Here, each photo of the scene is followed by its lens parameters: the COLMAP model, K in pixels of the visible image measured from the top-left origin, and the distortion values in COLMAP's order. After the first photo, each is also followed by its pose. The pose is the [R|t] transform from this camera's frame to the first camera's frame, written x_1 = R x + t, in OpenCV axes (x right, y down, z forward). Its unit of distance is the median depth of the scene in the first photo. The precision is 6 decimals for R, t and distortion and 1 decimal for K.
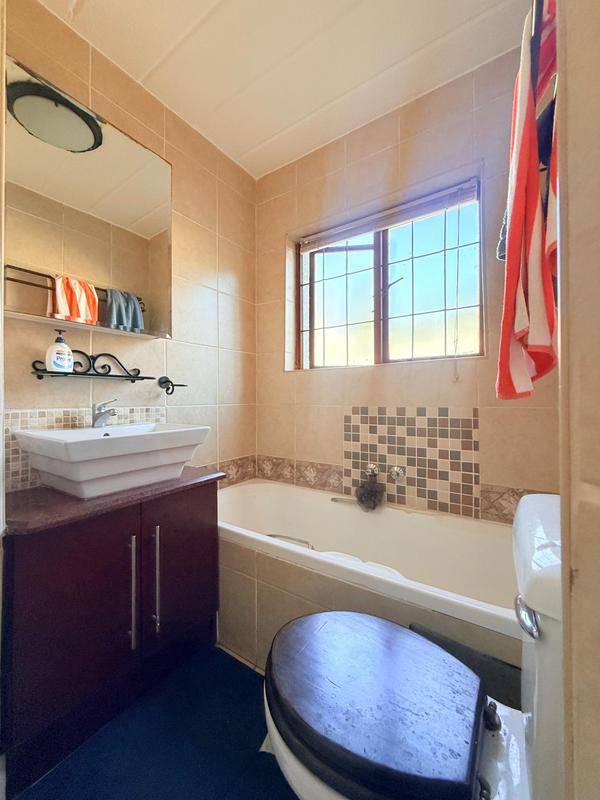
lens RADIAL K [[318.3, 0, 299.7], [0, 318.3, 399.7], [0, 0, 1]] dist [0.001409, 0.000558]
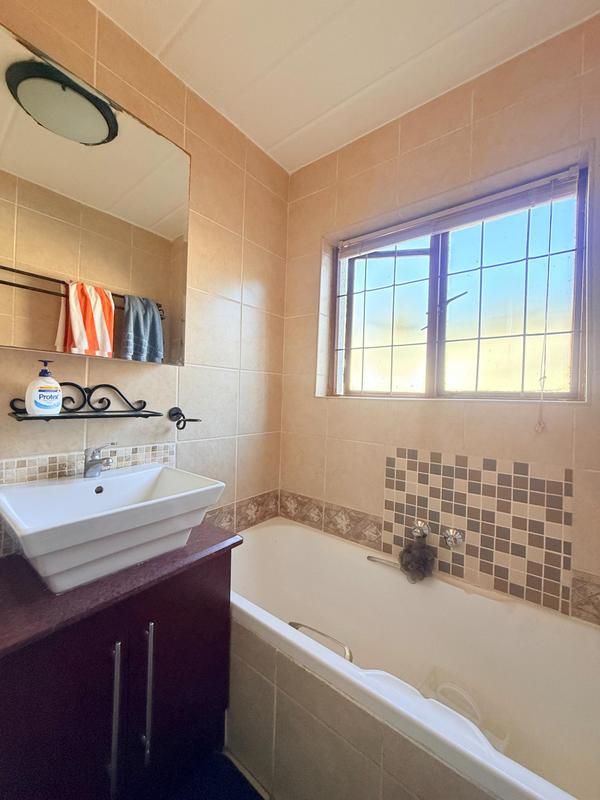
lens RADIAL K [[318.3, 0, 300.0], [0, 318.3, 399.4], [0, 0, 1]] dist [0.001409, 0.000558]
pose [[0.997101, 0.034598, -0.067763, -0.036907], [-0.034257, 0.999394, 0.006184, -0.106800], [0.067936, -0.003845, 0.997682, 0.172247]]
